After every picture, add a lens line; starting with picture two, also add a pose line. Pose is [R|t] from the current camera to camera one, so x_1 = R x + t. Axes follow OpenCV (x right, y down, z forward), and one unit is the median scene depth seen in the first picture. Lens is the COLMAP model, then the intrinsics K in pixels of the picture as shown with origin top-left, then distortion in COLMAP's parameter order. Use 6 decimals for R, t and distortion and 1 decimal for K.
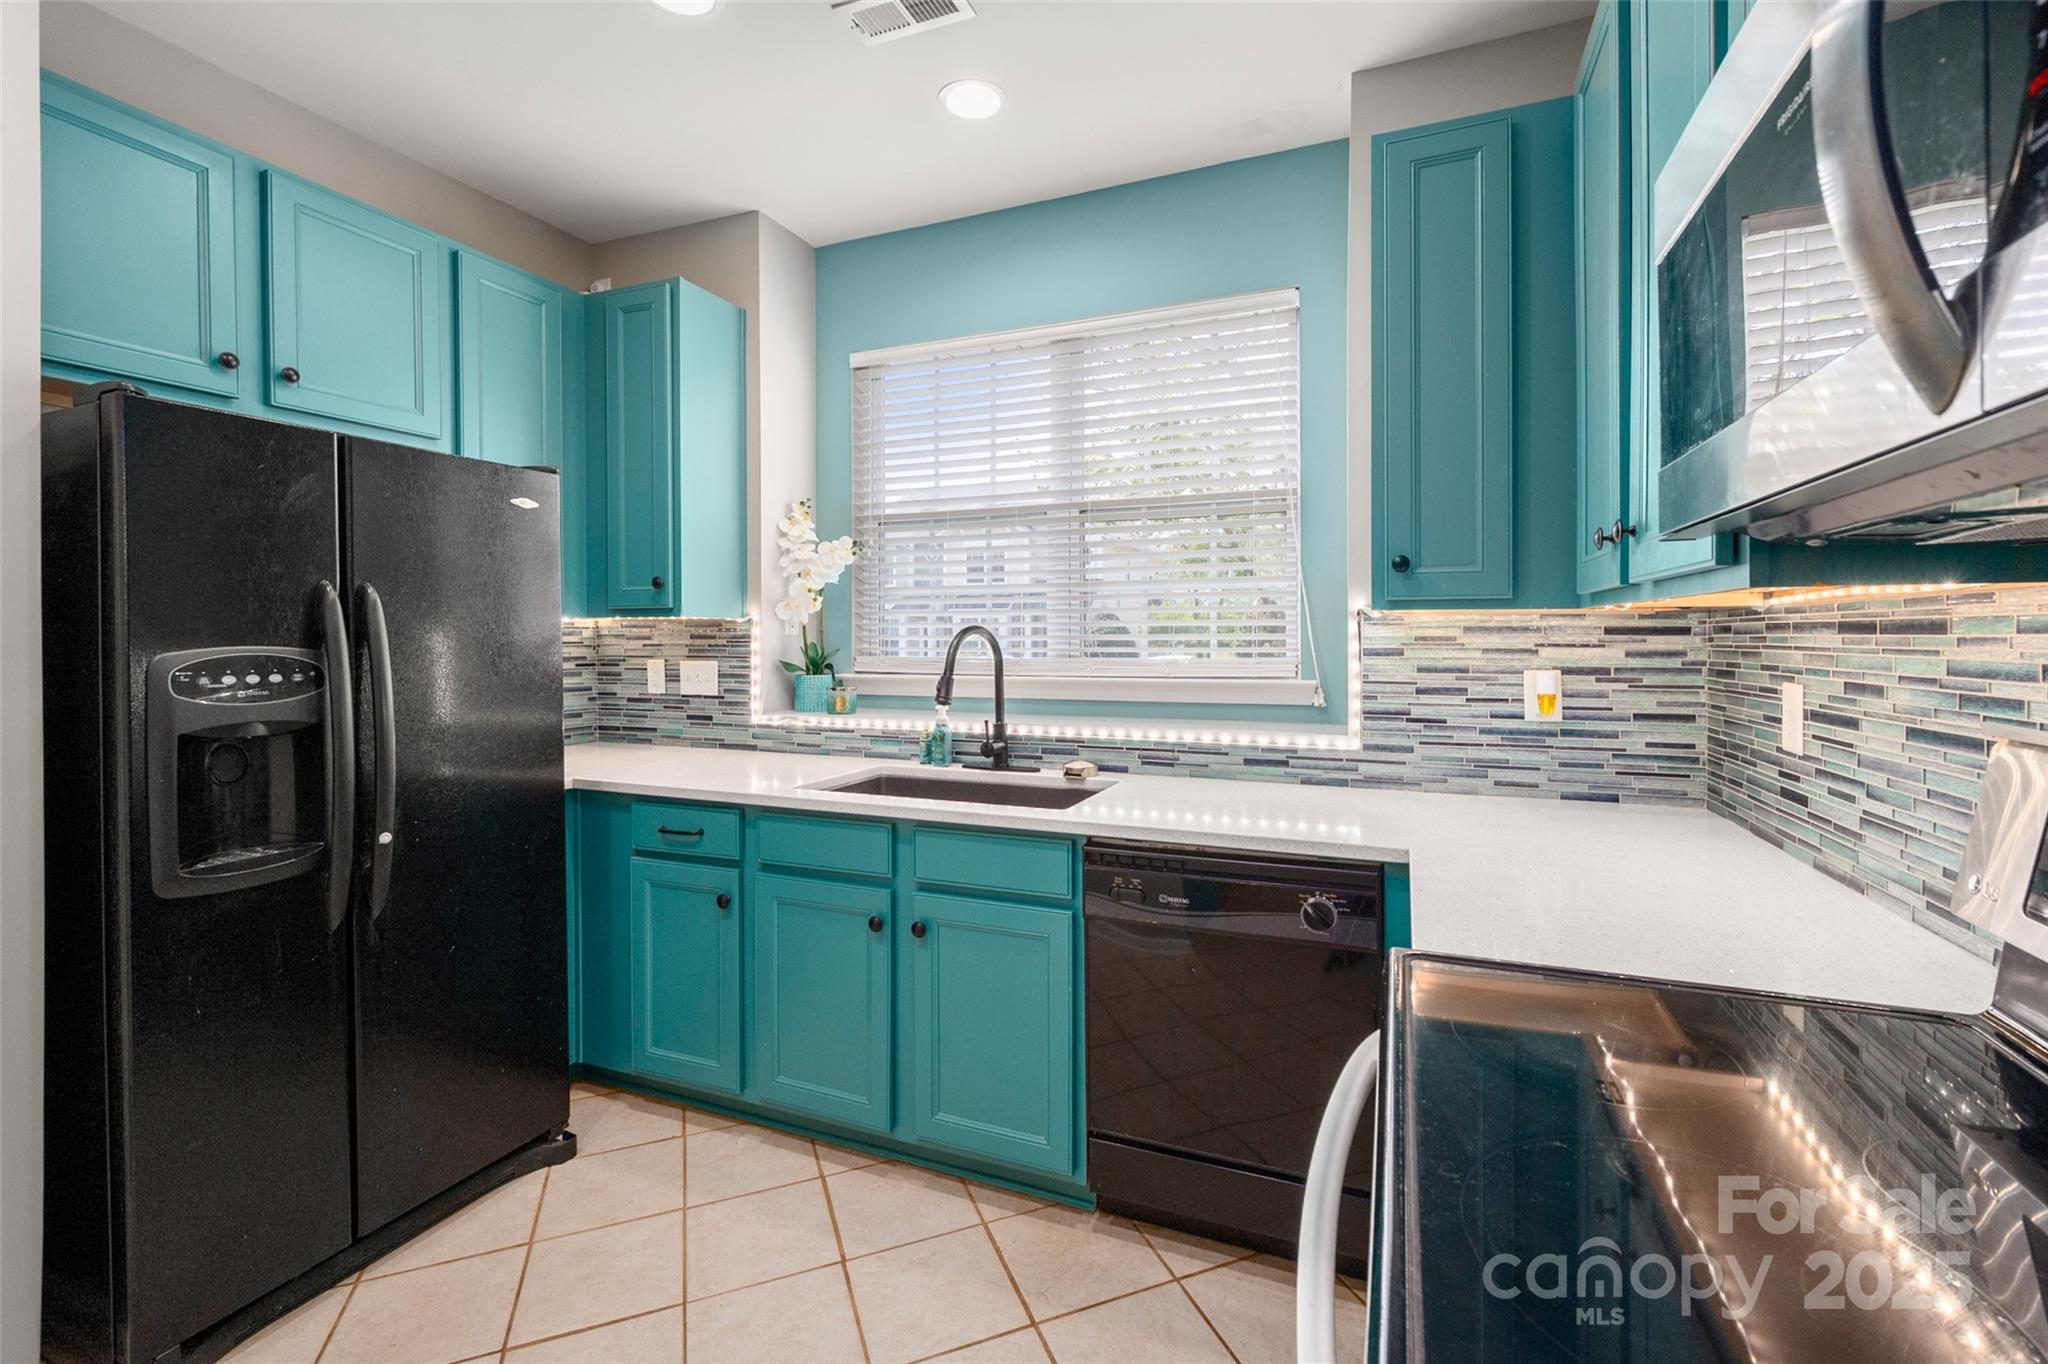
lens RADIAL K [[867.6, 0, 1038.4], [0, 867.6, 641.5], [0, 0, 1]] dist [0.000571, -0.000848]
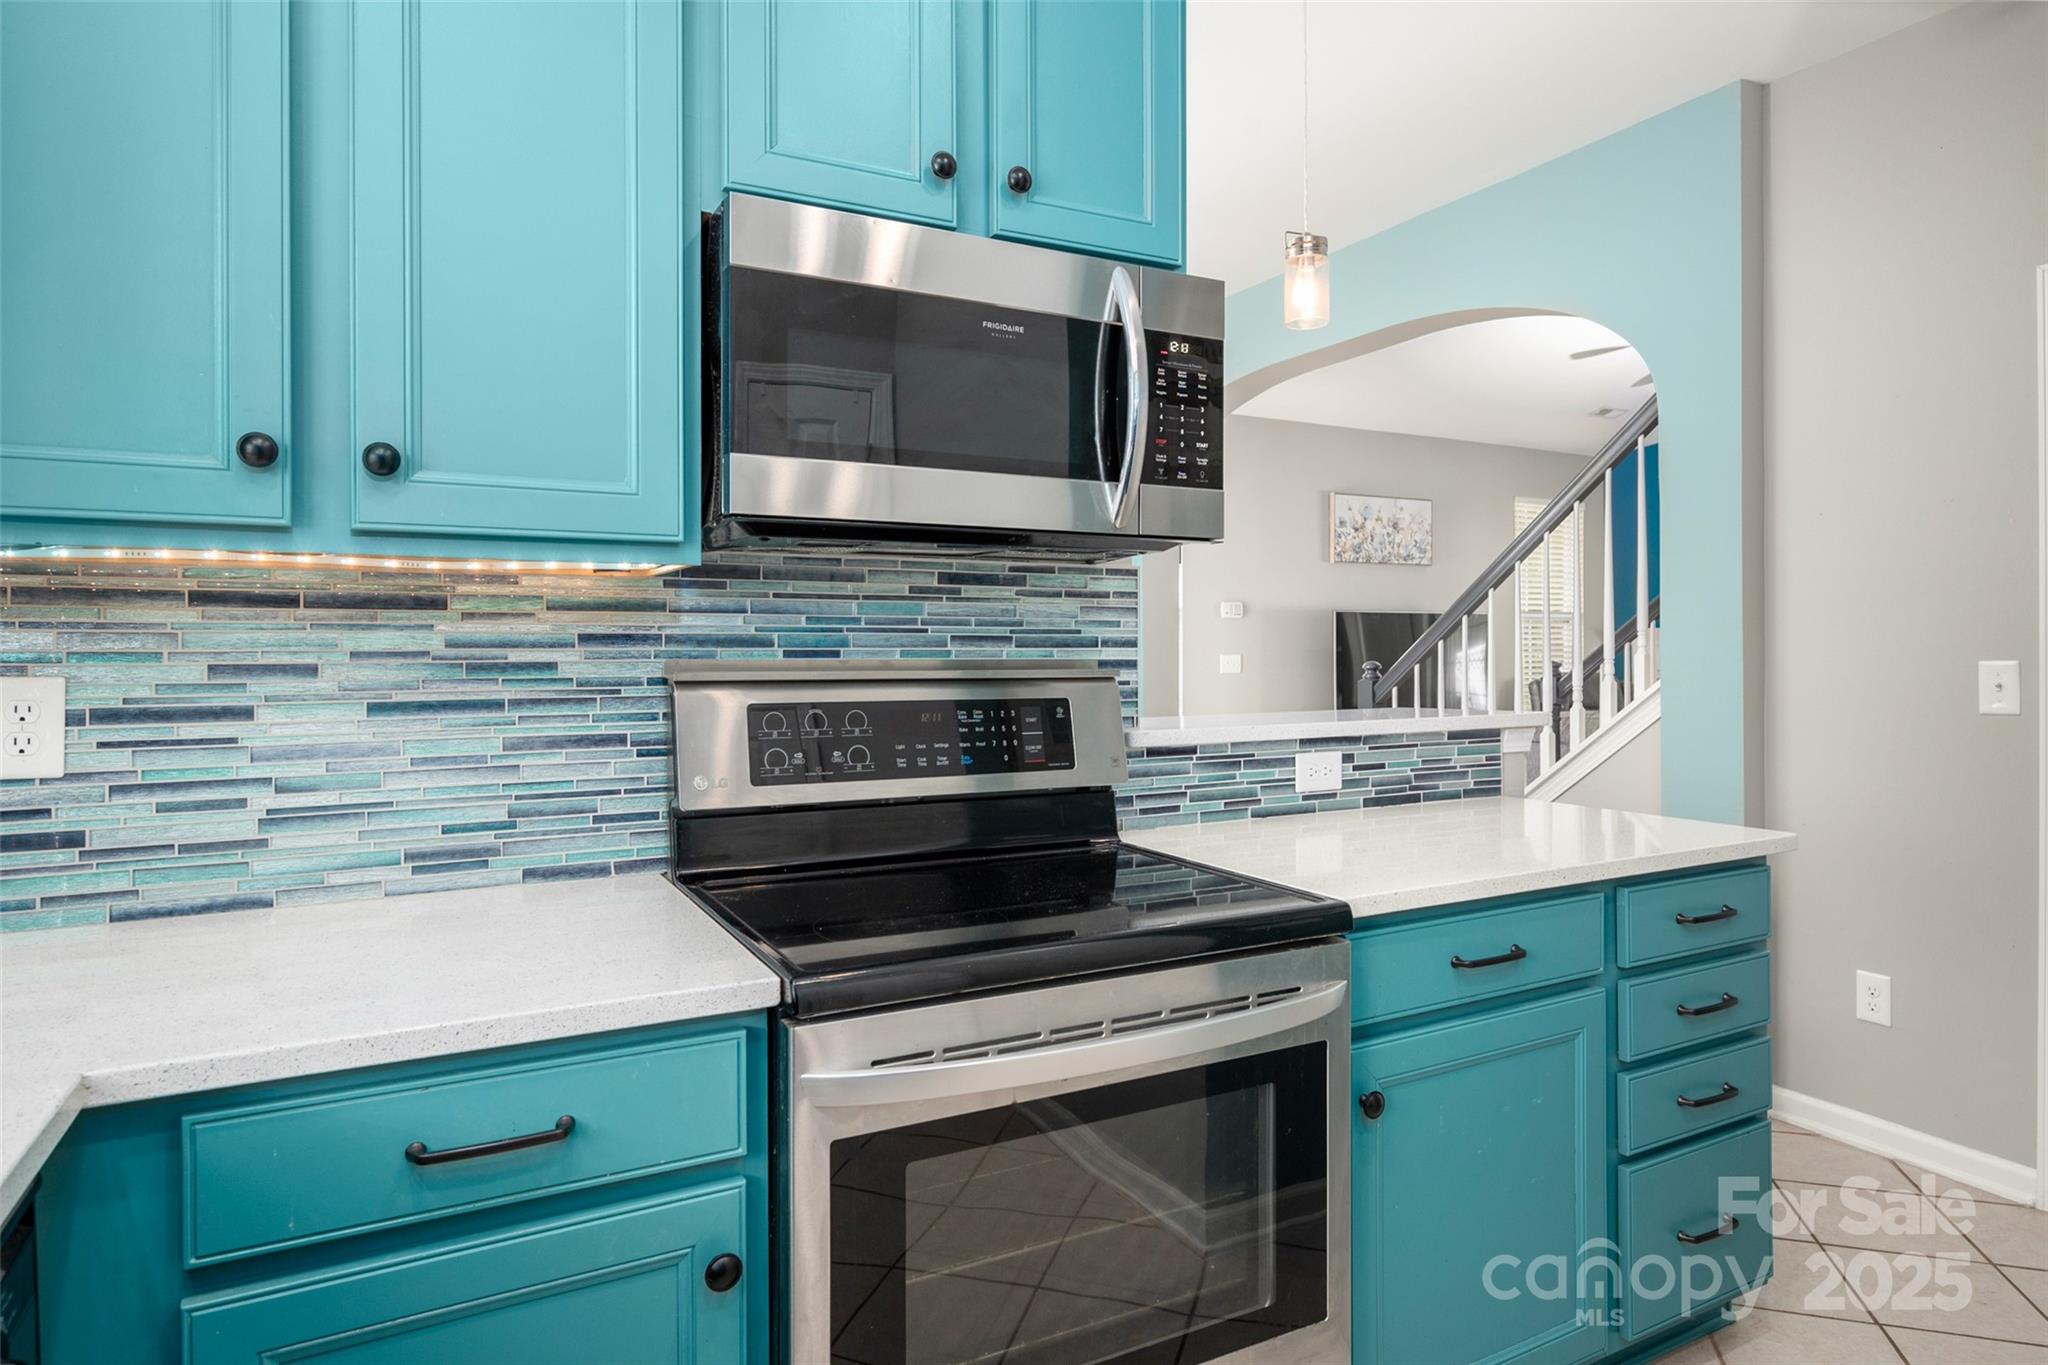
lens RADIAL K [[1171.8, 0, 1024.8], [0, 1171.8, 654.6], [0, 0, 1]] dist [-0.007759, 0.000096]
pose [[-0.767980, 0.001137, 0.640473, -0.223151], [0.009102, 0.999917, 0.009138, 0.020559], [-0.640410, 0.012848, -0.767926, 0.827707]]
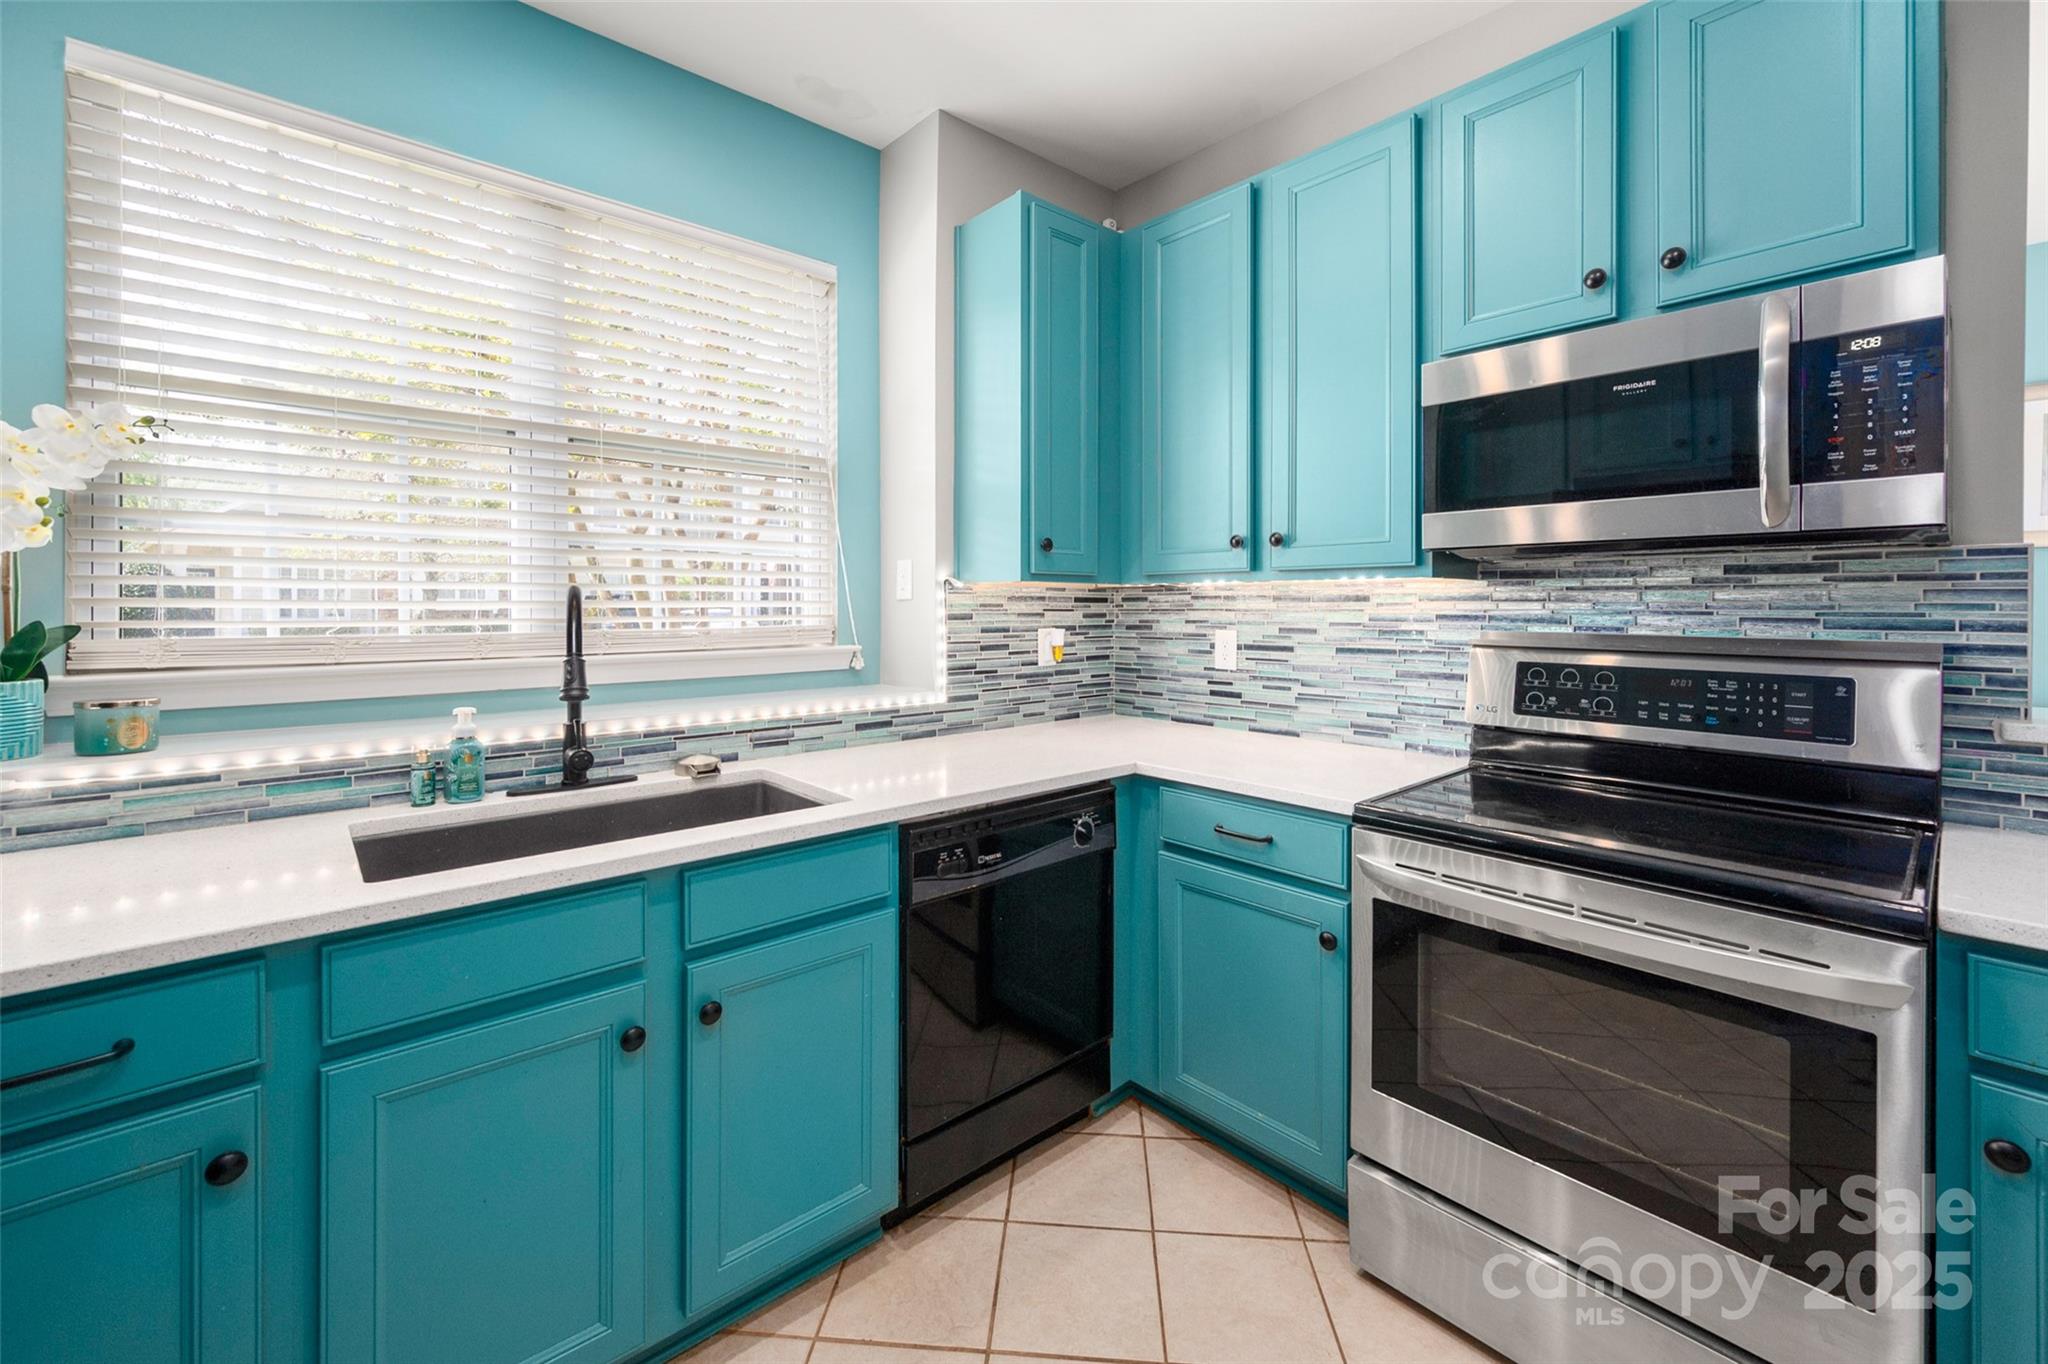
lens RADIAL K [[832.5, 0, 1024.6], [0, 832.5, 608.6], [0, 0, 1]] dist [0.003240, -0.001193]
pose [[0.445359, -0.000208, 0.895352, -0.573460], [0.004537, 0.999988, -0.002024, 0.004159], [-0.895341, 0.004964, 0.445354, 0.421991]]
